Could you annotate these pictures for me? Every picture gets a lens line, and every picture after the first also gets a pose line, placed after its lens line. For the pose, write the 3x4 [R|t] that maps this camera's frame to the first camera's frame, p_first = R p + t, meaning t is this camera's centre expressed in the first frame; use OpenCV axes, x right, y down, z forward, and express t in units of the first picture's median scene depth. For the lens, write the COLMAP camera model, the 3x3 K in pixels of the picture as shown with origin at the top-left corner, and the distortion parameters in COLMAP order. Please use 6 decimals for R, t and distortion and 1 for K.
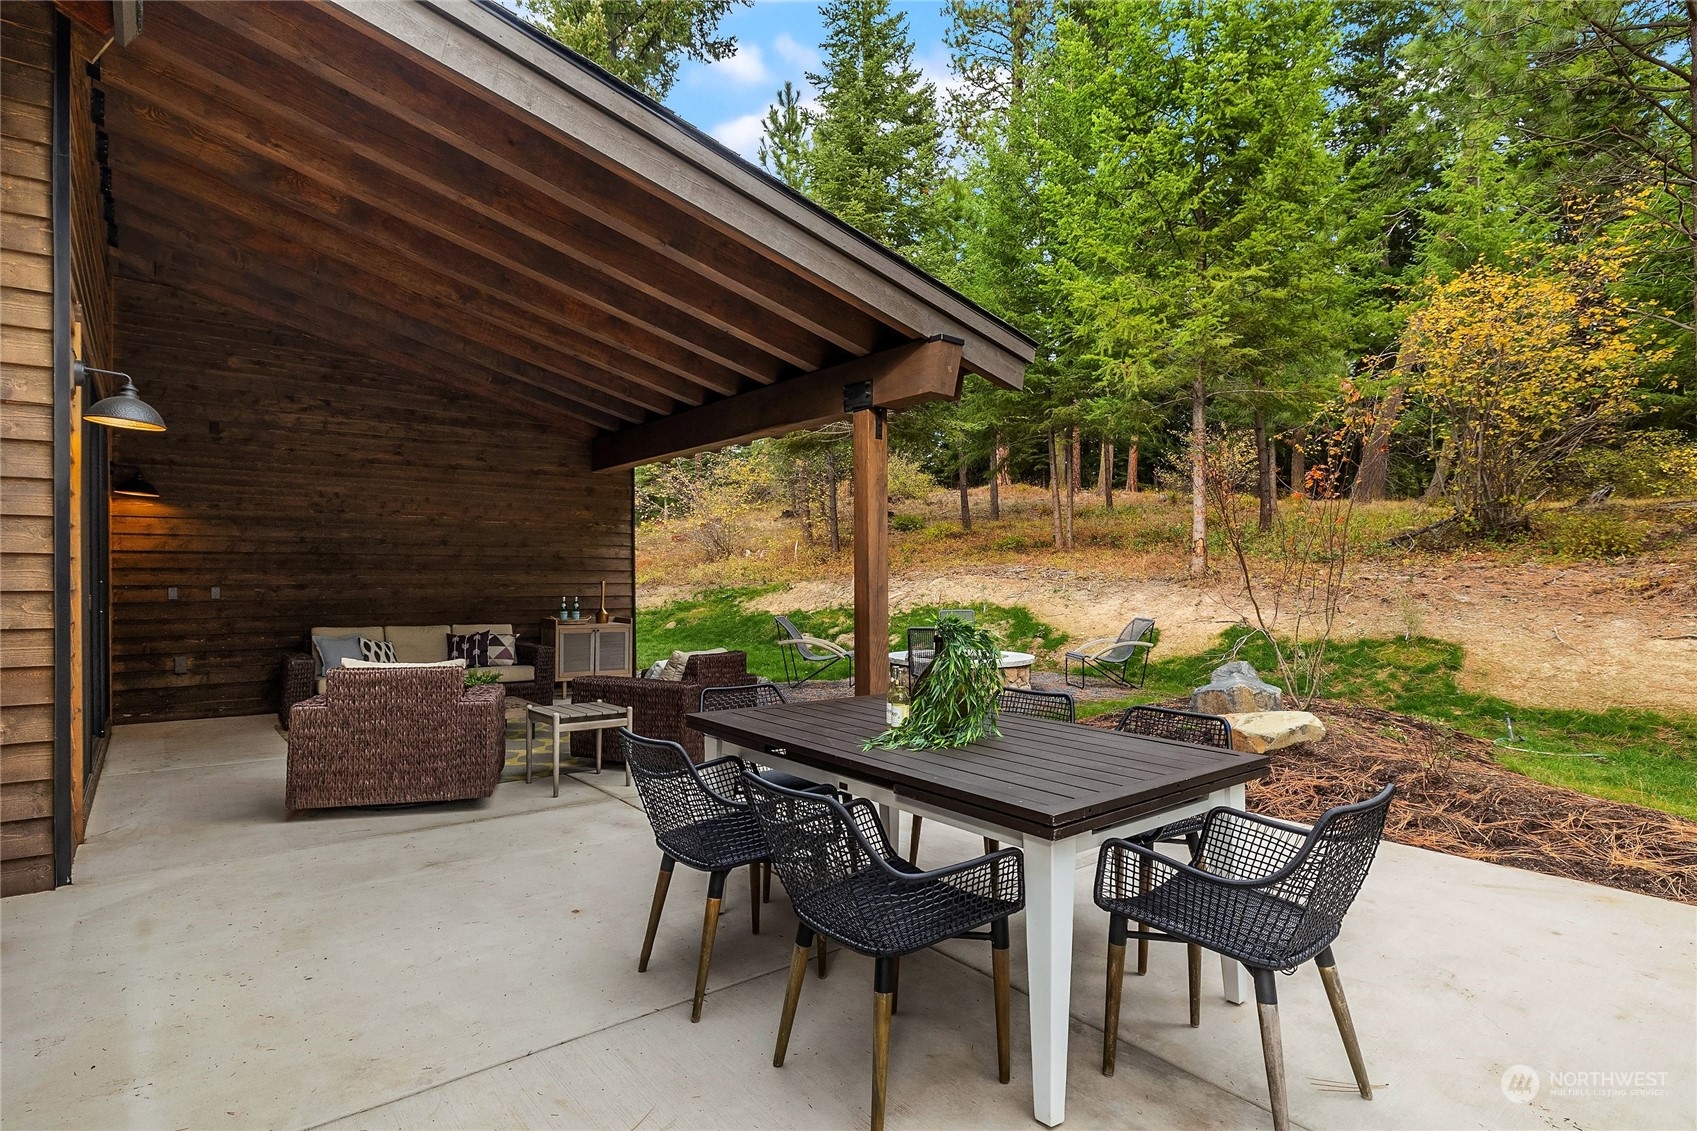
lens RADIAL K [[853.3, 0, 853.8], [0, 853.3, 576.2], [0, 0, 1]] dist [0.000606, 0.000033]
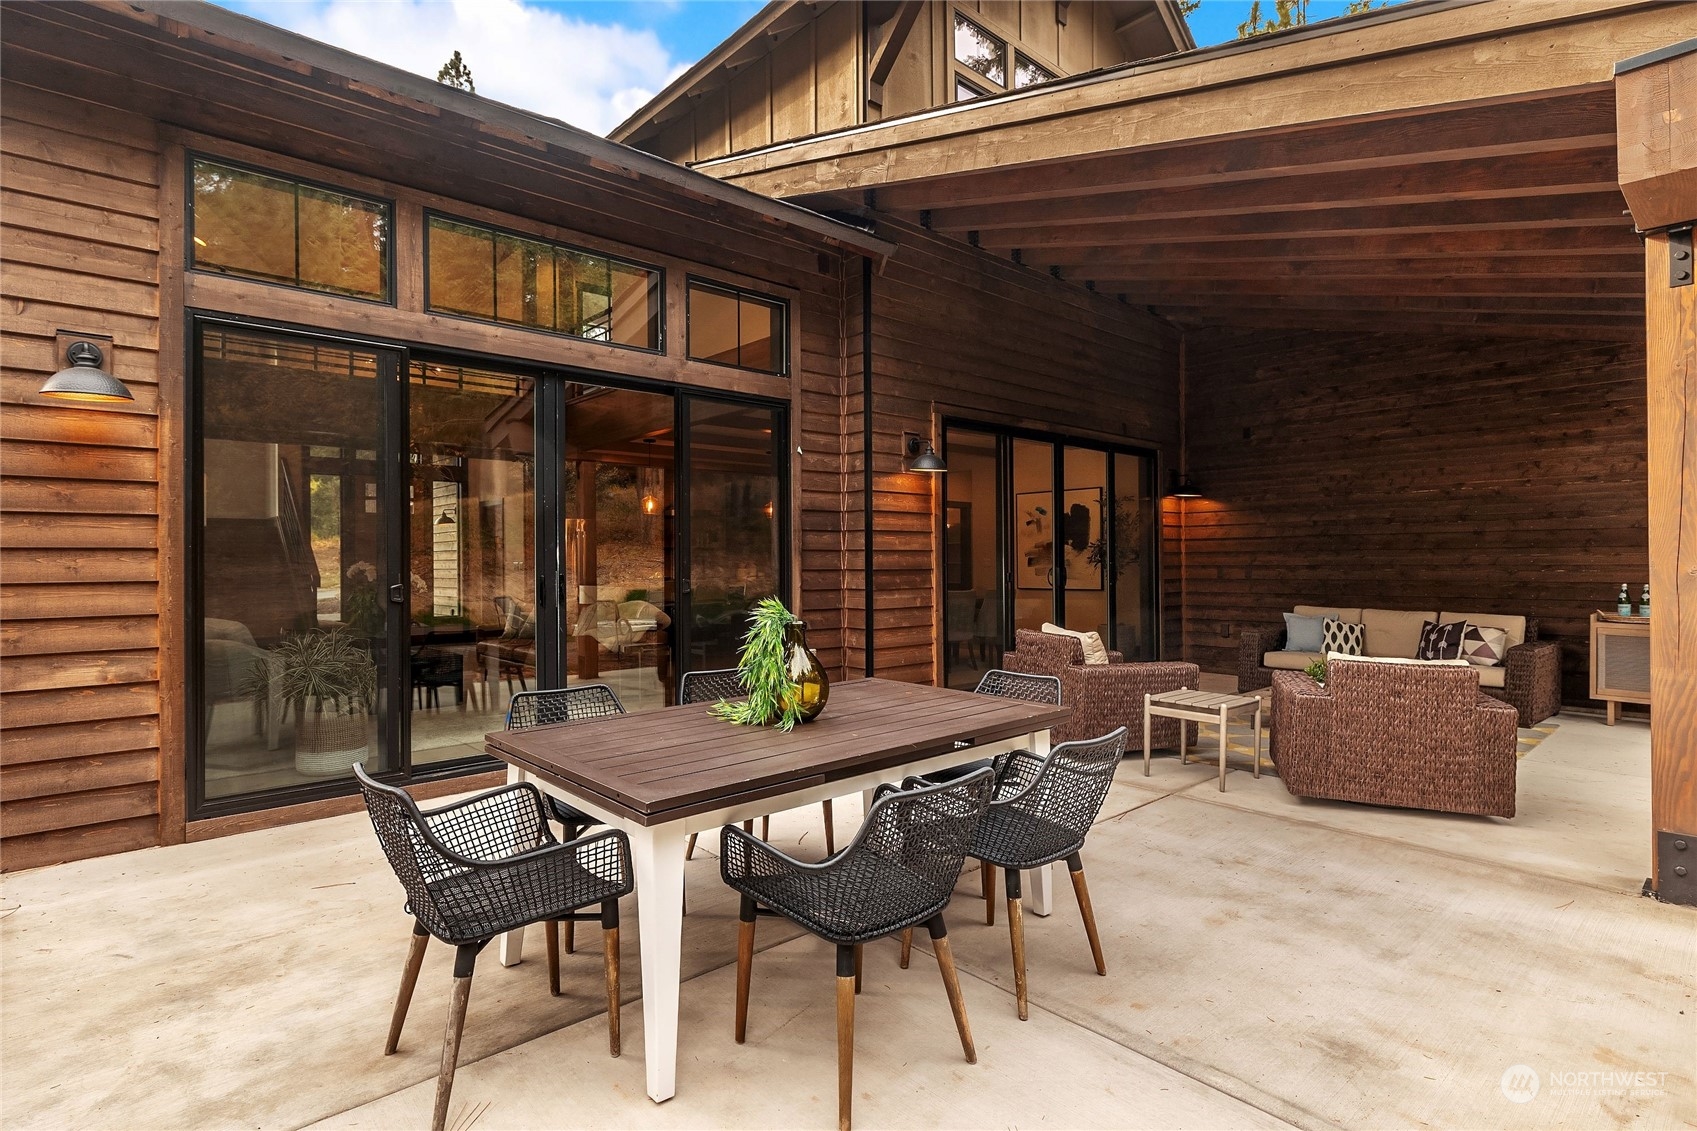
lens RADIAL K [[853.3, 0, 854.1], [0, 853.3, 560.7], [0, 0, 1]] dist [0.000606, 0.000033]
pose [[0.055442, -0.002439, -0.998459, 0.378406], [0.006391, 0.999977, -0.002088, 0.002638], [0.998441, -0.006265, 0.055456, 0.360486]]
